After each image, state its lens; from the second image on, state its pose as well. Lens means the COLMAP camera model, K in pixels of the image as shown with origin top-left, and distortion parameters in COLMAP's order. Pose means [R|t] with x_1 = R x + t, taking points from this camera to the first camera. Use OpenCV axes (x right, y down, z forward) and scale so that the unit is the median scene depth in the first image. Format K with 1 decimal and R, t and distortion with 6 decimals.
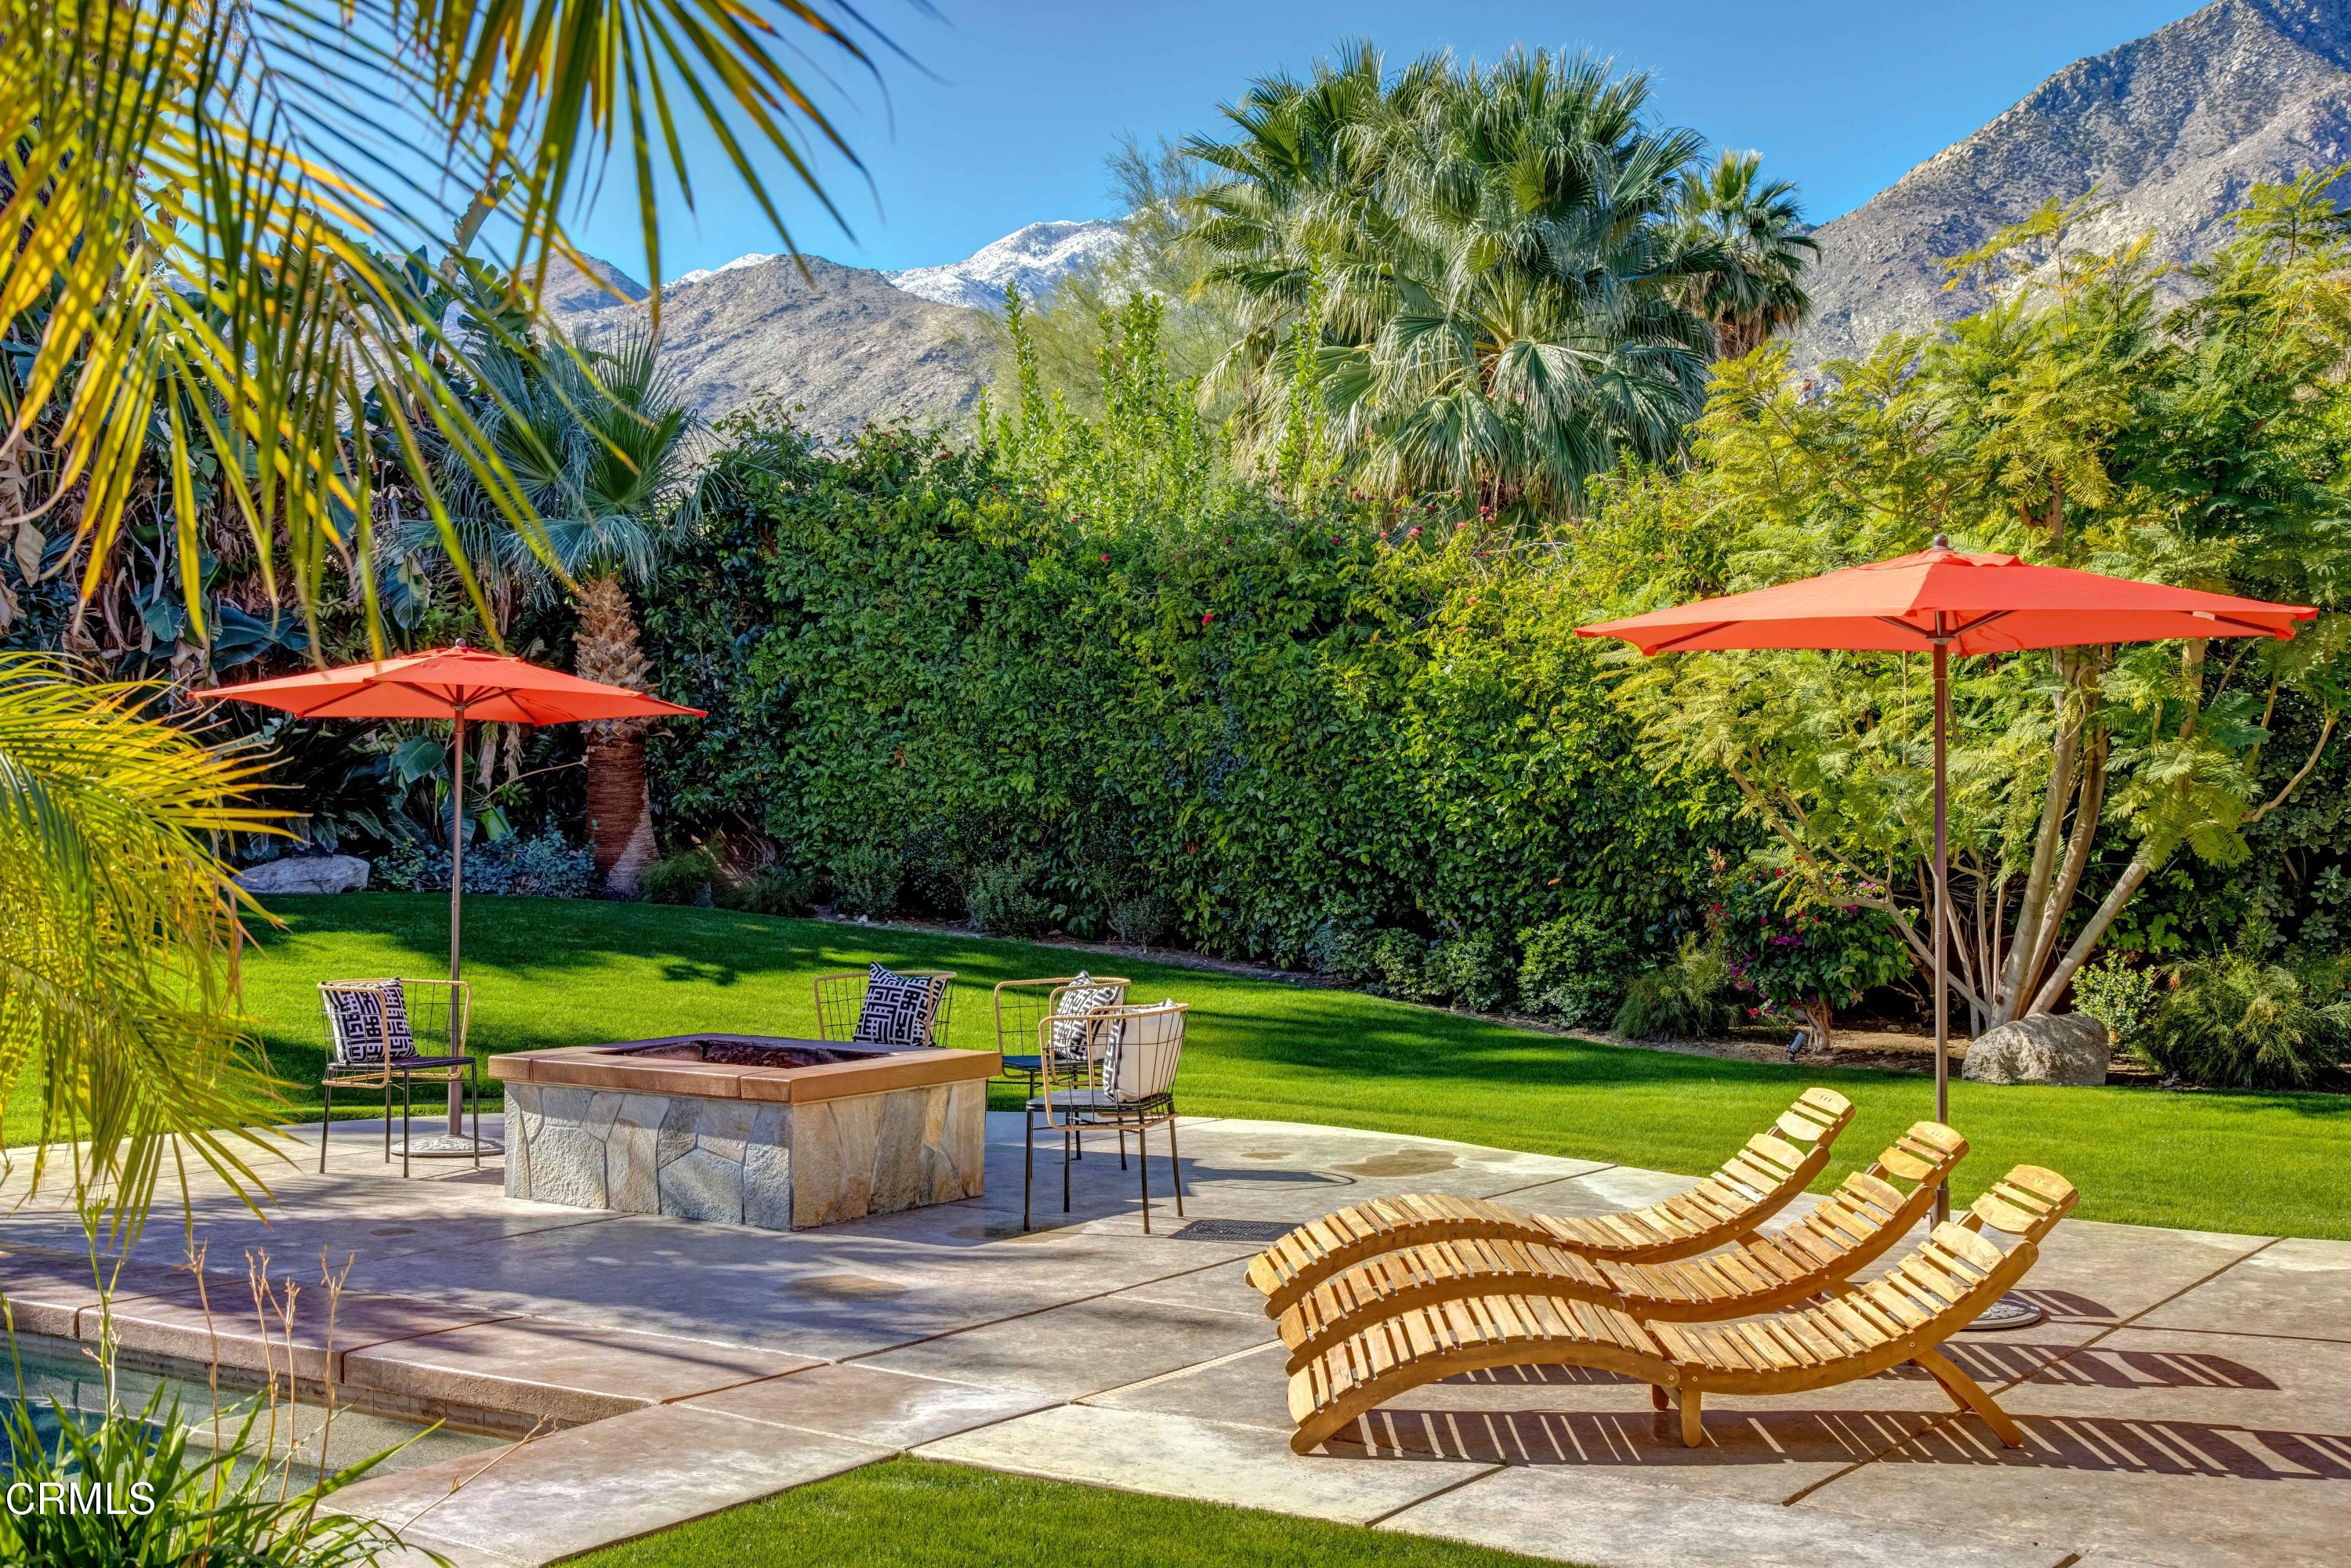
lens RADIAL K [[2961.9, 0, 1175.5], [0, 2961.9, 661.4], [0, 0, 1]] dist [0.041367, 0.355842]
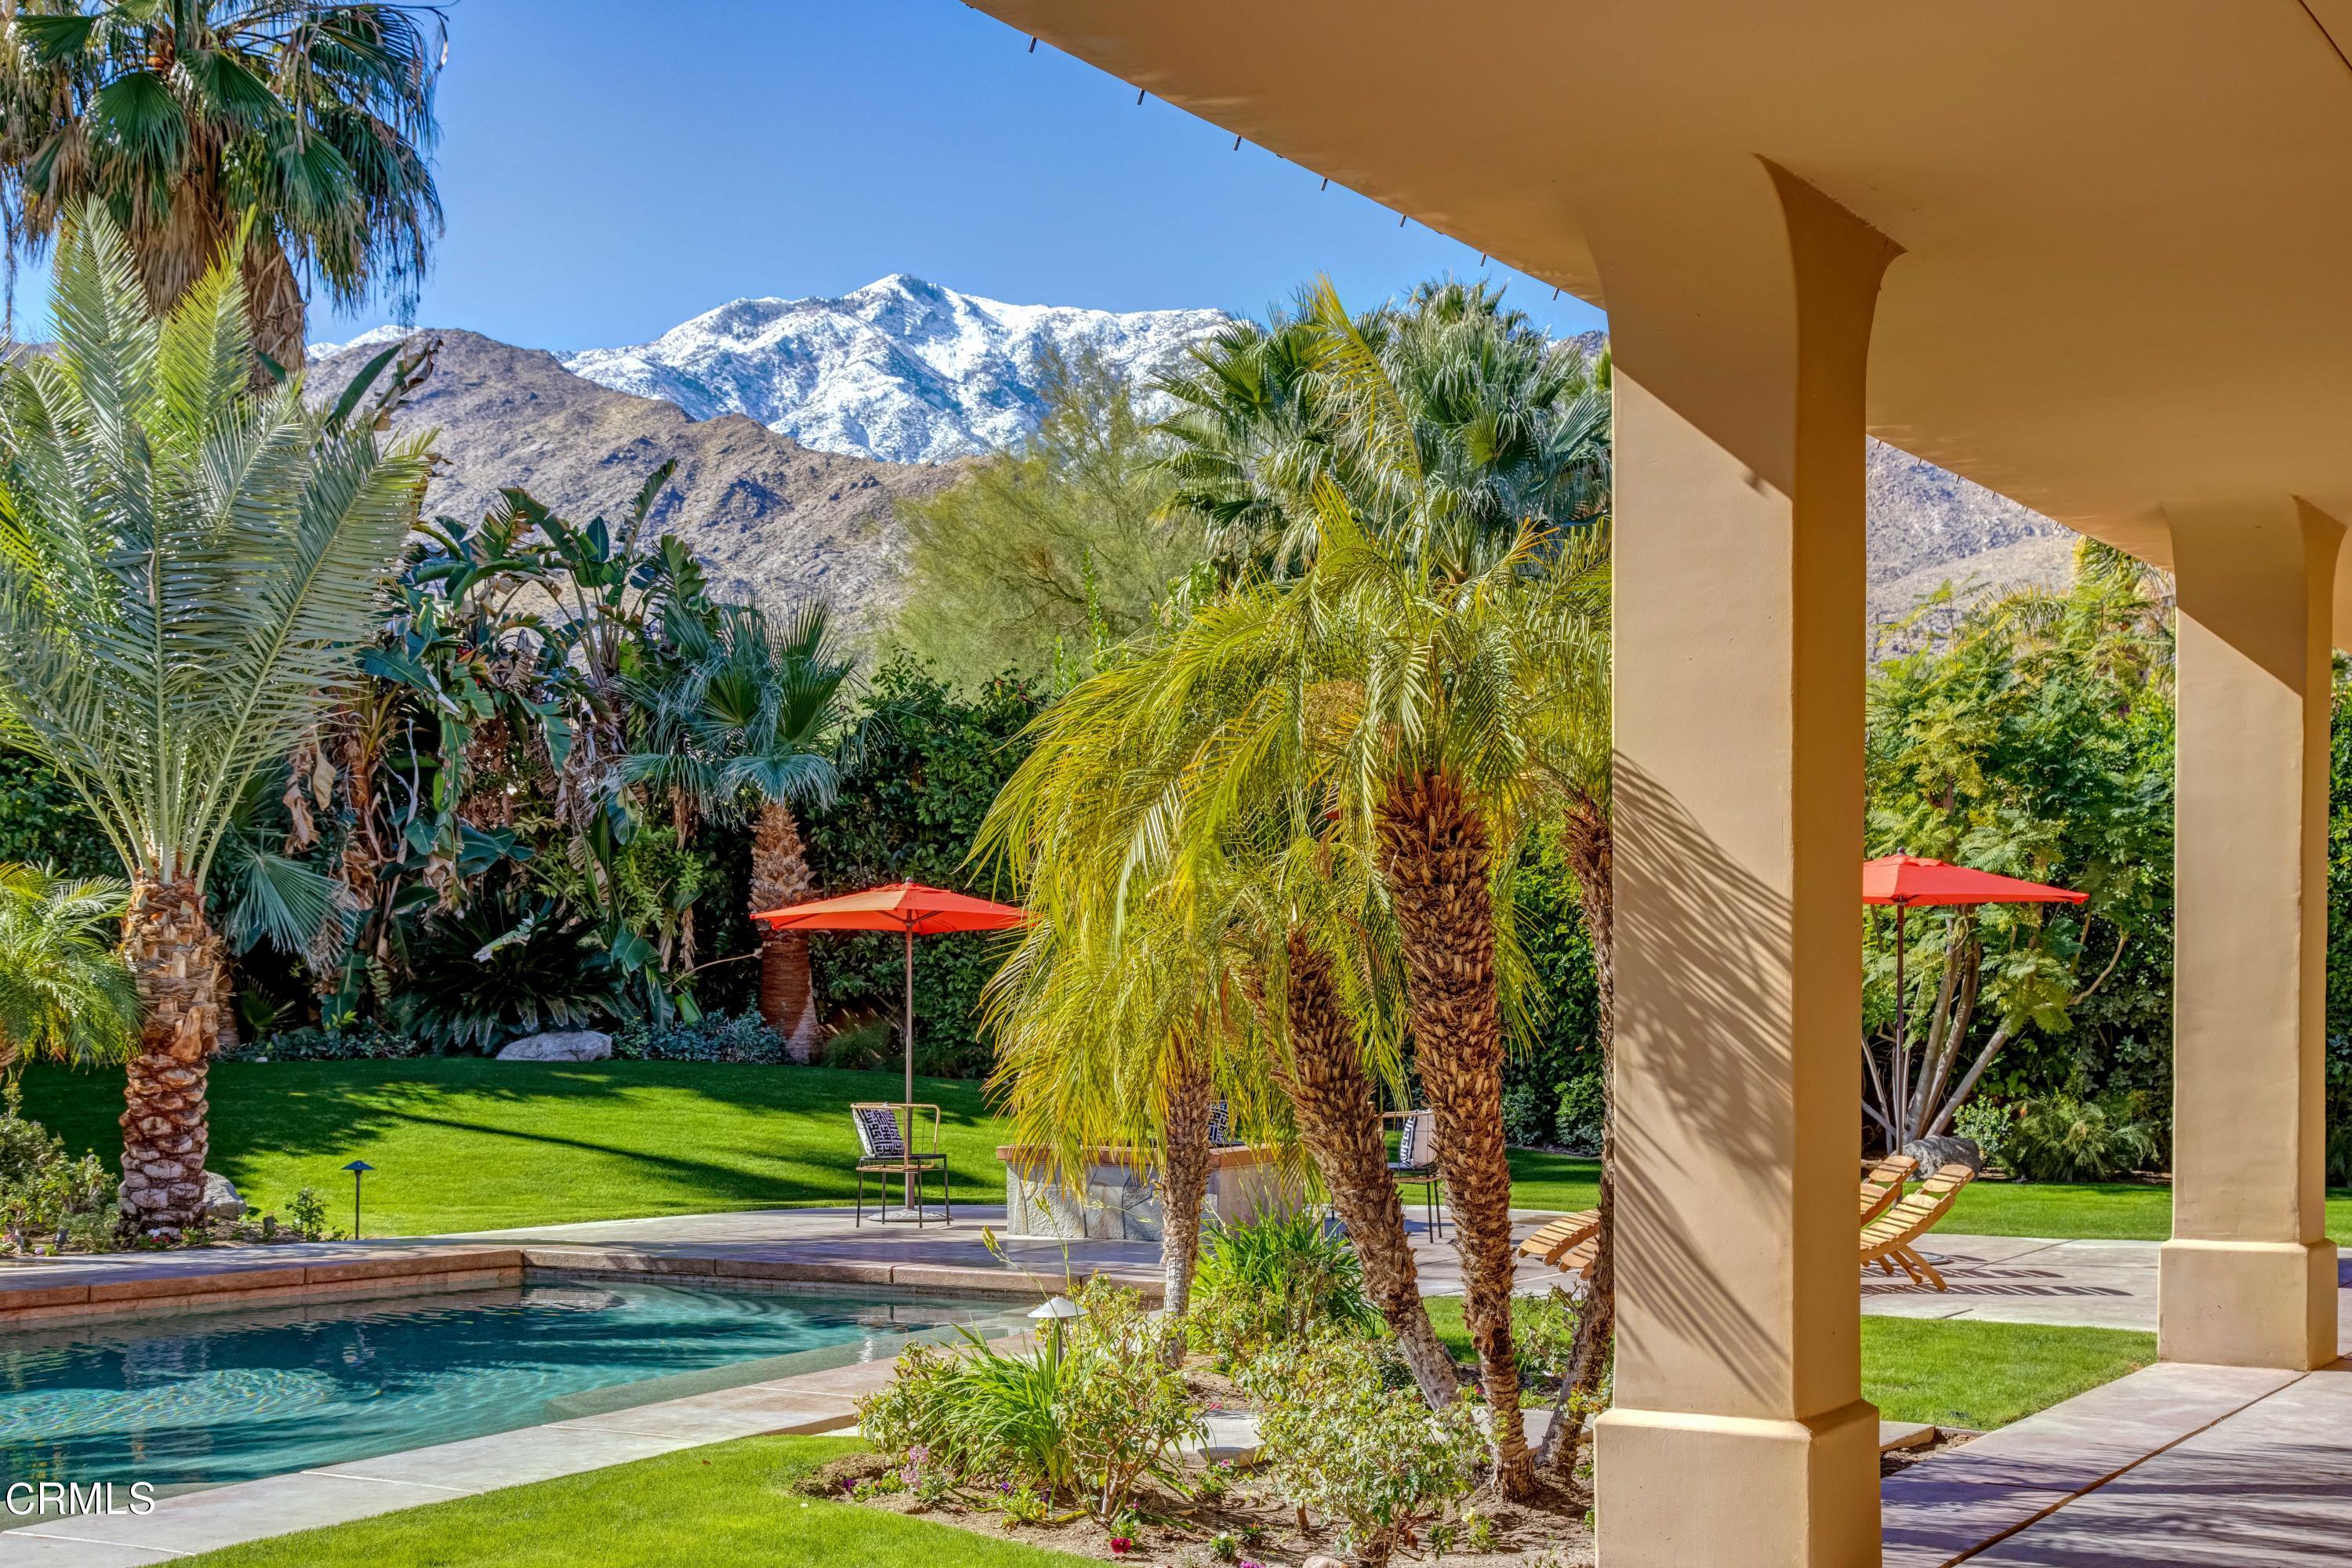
lens RADIAL K [[4969.7, 0, 1176.0], [0, 4969.7, 784.0], [0, 0, 1]] dist [0.453648, -0.517556]
pose [[0.988675, 0.008224, 0.149846, -0.430411], [-0.009105, 0.999945, 0.005195, -0.061048], [-0.149795, -0.006500, 0.988696, -1.323805]]
